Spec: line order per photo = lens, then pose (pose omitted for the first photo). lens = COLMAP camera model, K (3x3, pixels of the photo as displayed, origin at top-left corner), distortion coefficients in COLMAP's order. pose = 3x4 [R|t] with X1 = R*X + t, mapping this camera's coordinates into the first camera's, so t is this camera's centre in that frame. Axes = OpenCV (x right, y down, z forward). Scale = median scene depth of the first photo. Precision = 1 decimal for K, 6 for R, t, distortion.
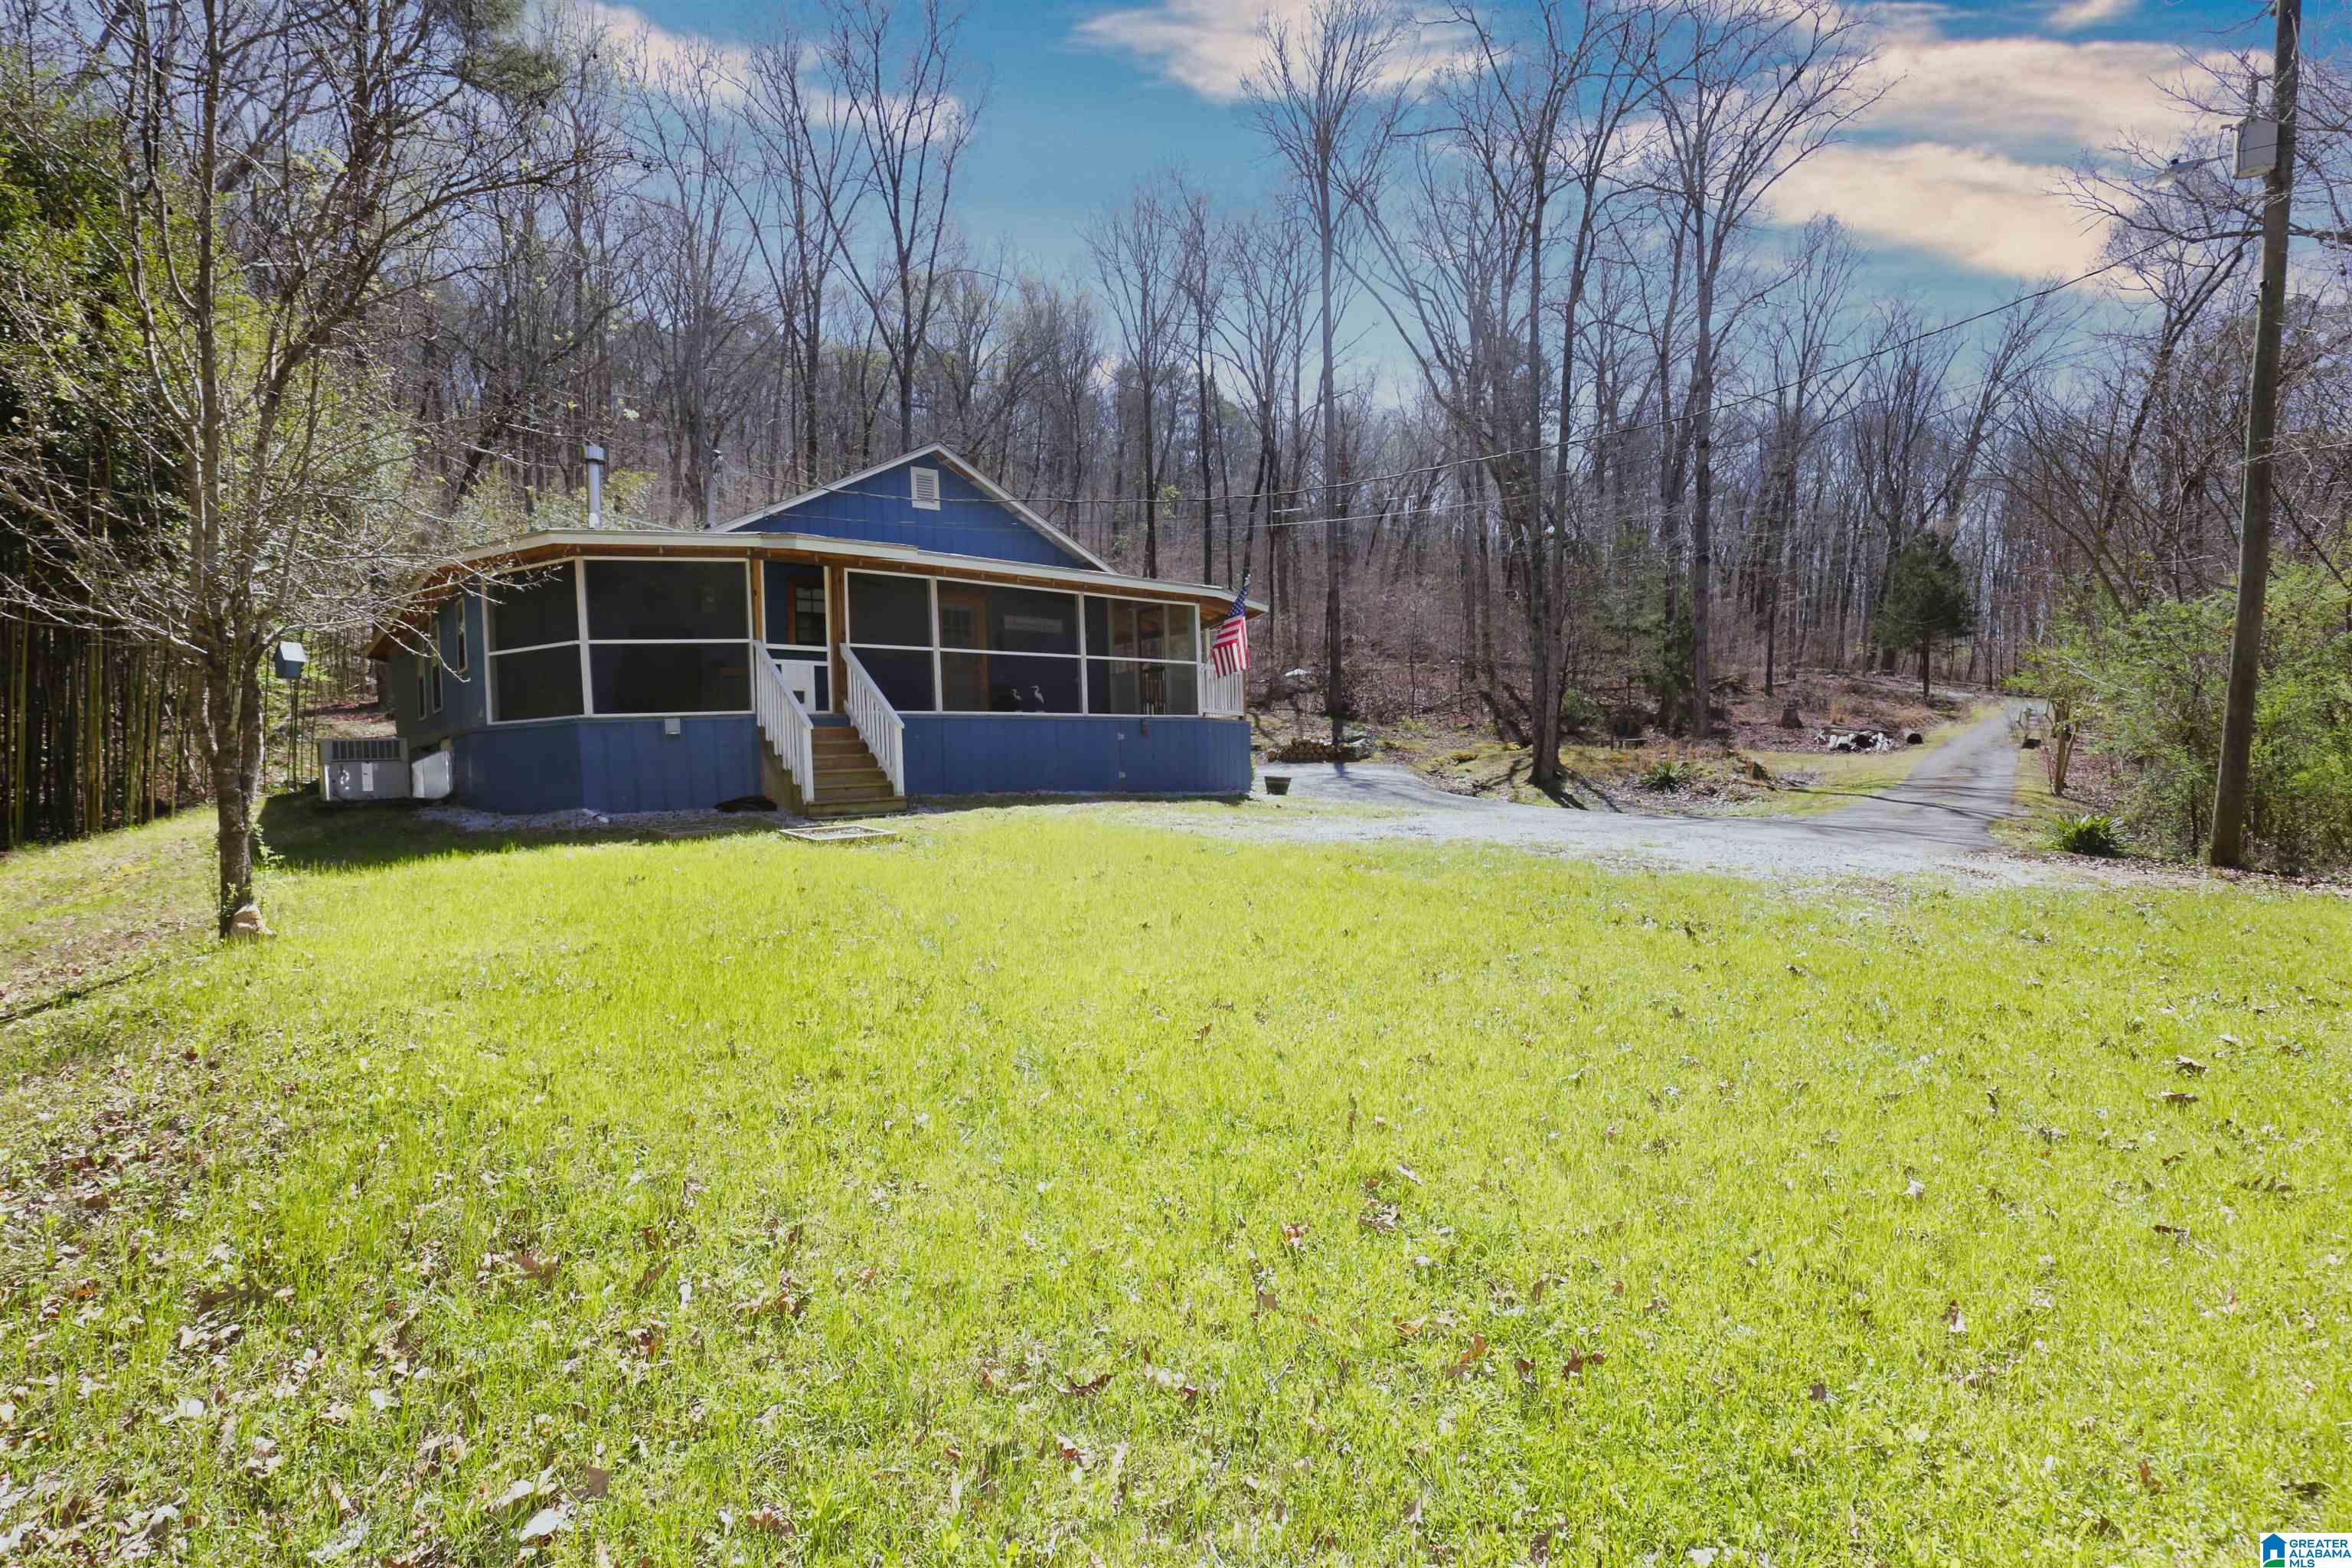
lens RADIAL K [[1101.6, 0, 1177.2], [0, 1101.6, 780.2], [0, 0, 1]] dist [-0.036439, 0.006896]
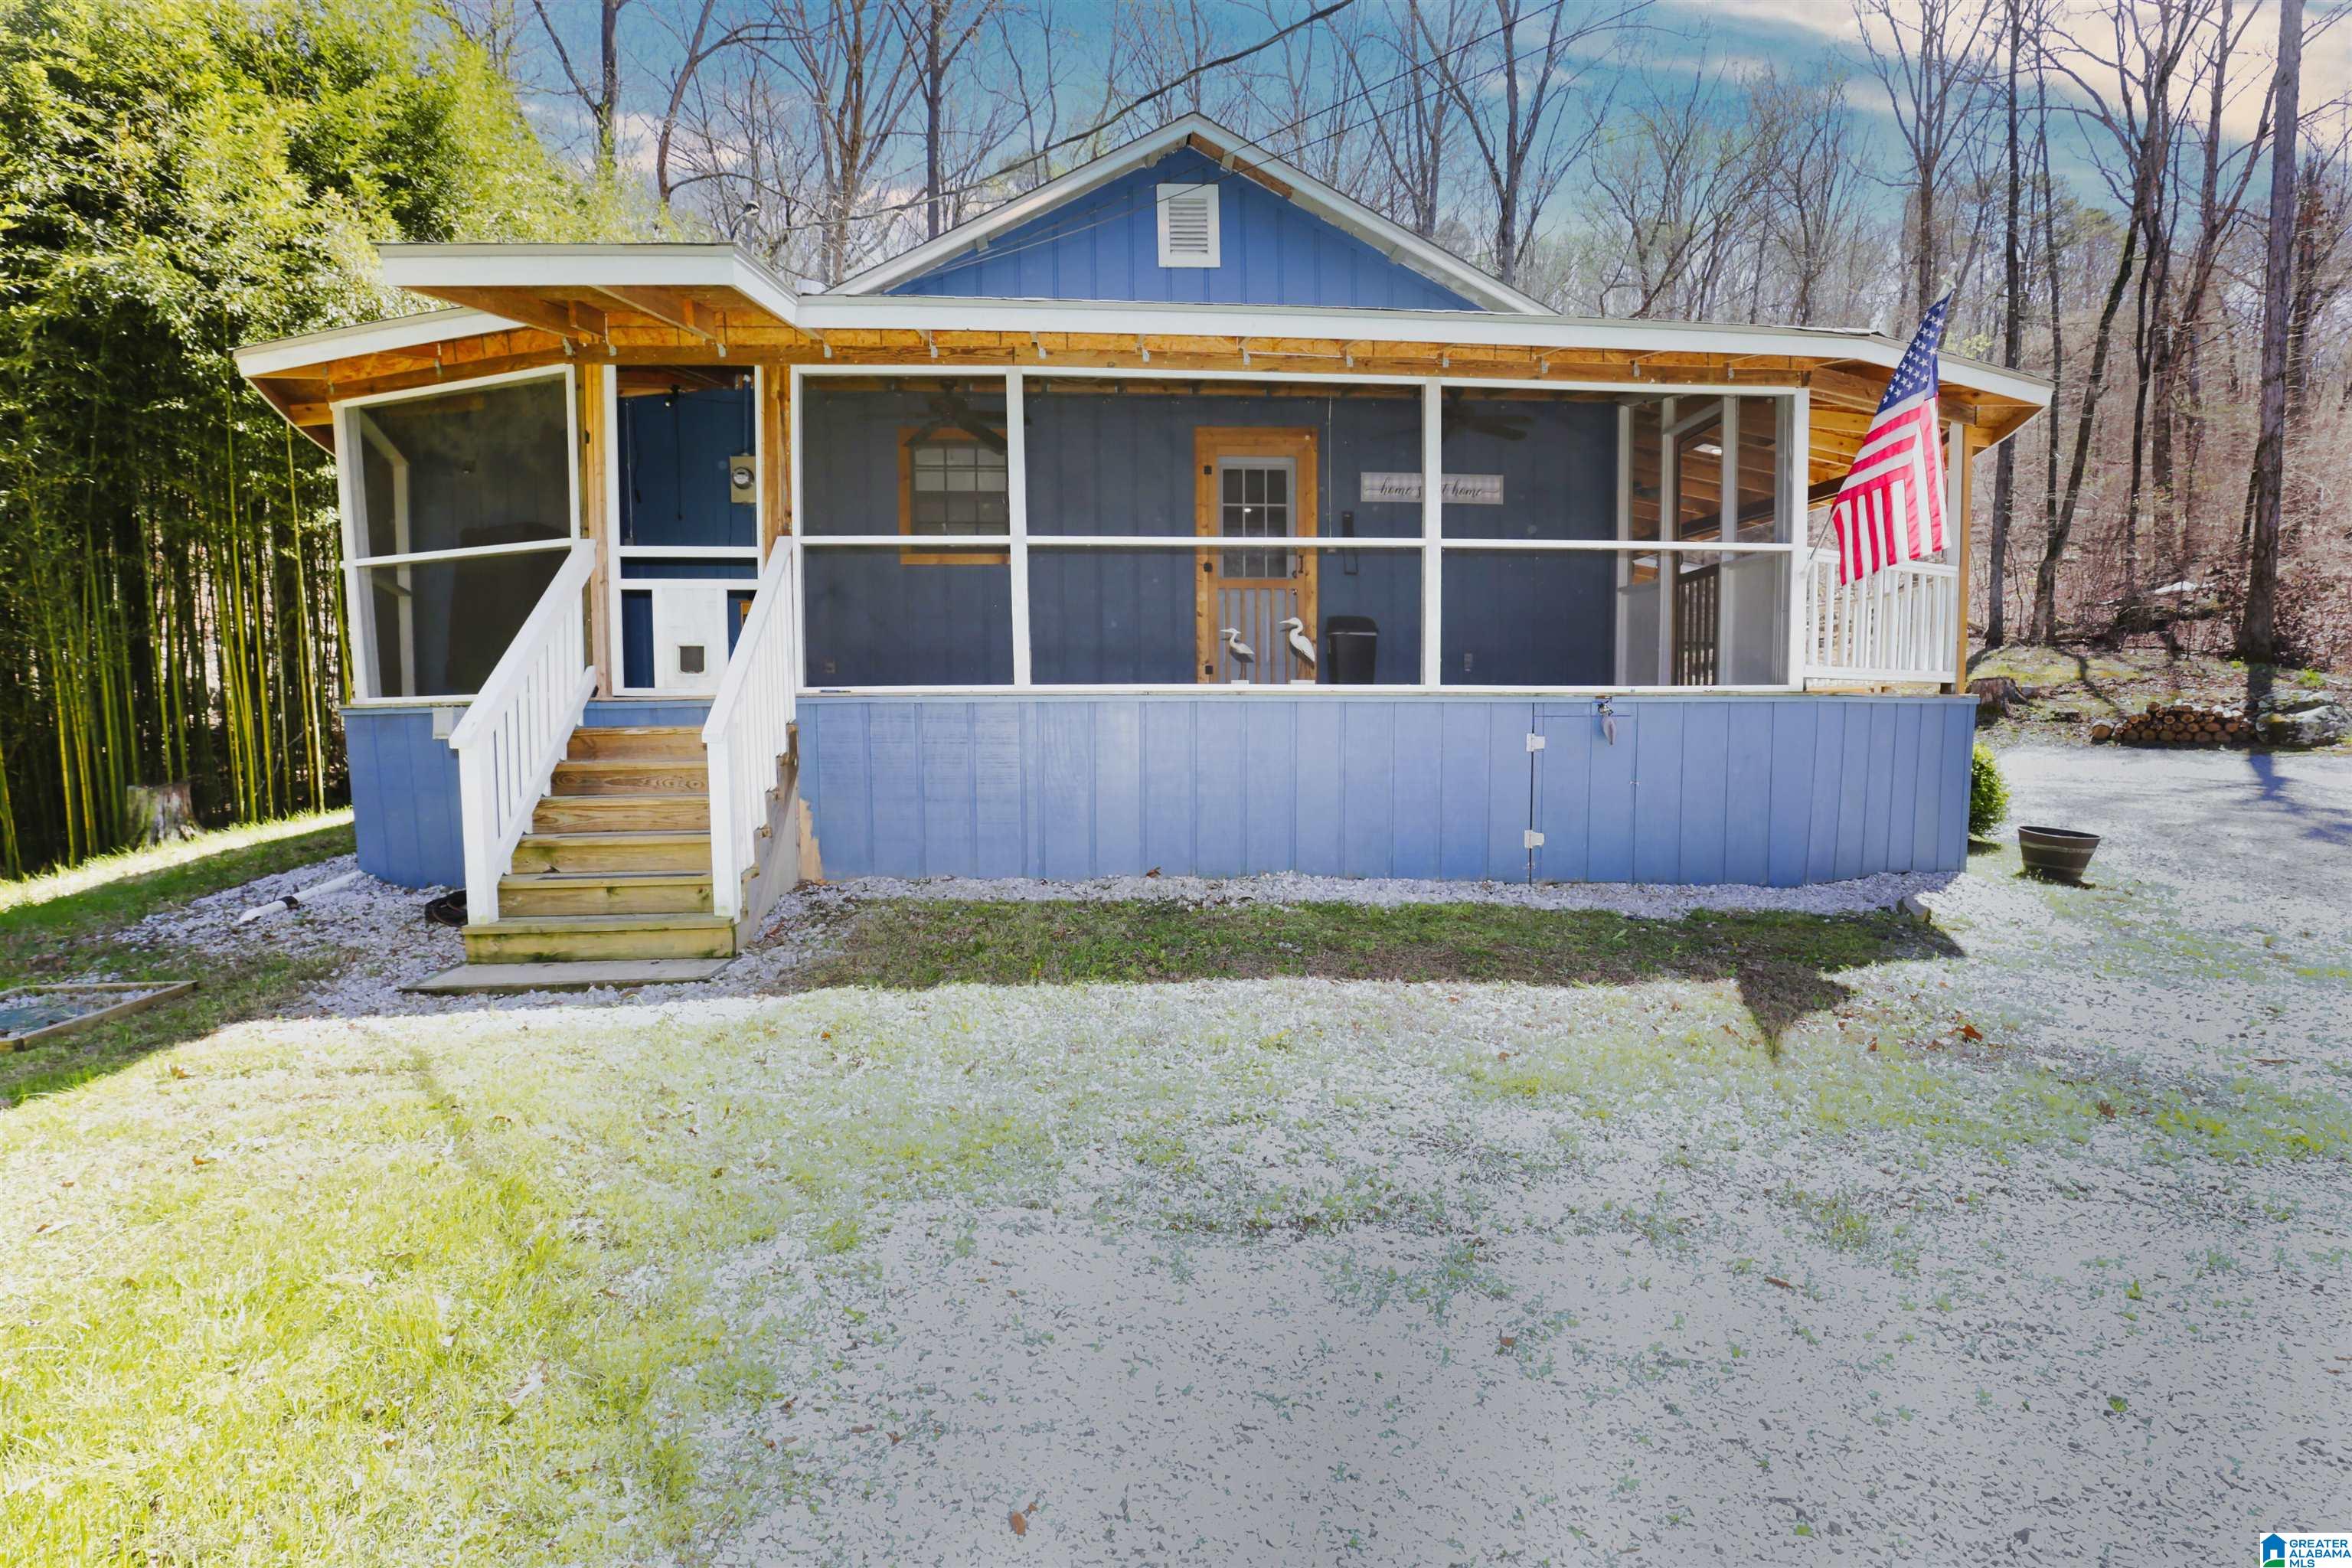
lens RADIAL K [[1101.6, 0, 1175.8], [0, 1101.6, 795.8], [0, 0, 1]] dist [-0.036439, 0.006896]
pose [[0.801188, 0.065889, -0.594775, 0.032011], [-0.024541, 0.996701, 0.077356, -0.019140], [0.597910, -0.047381, 0.800162, 0.242040]]
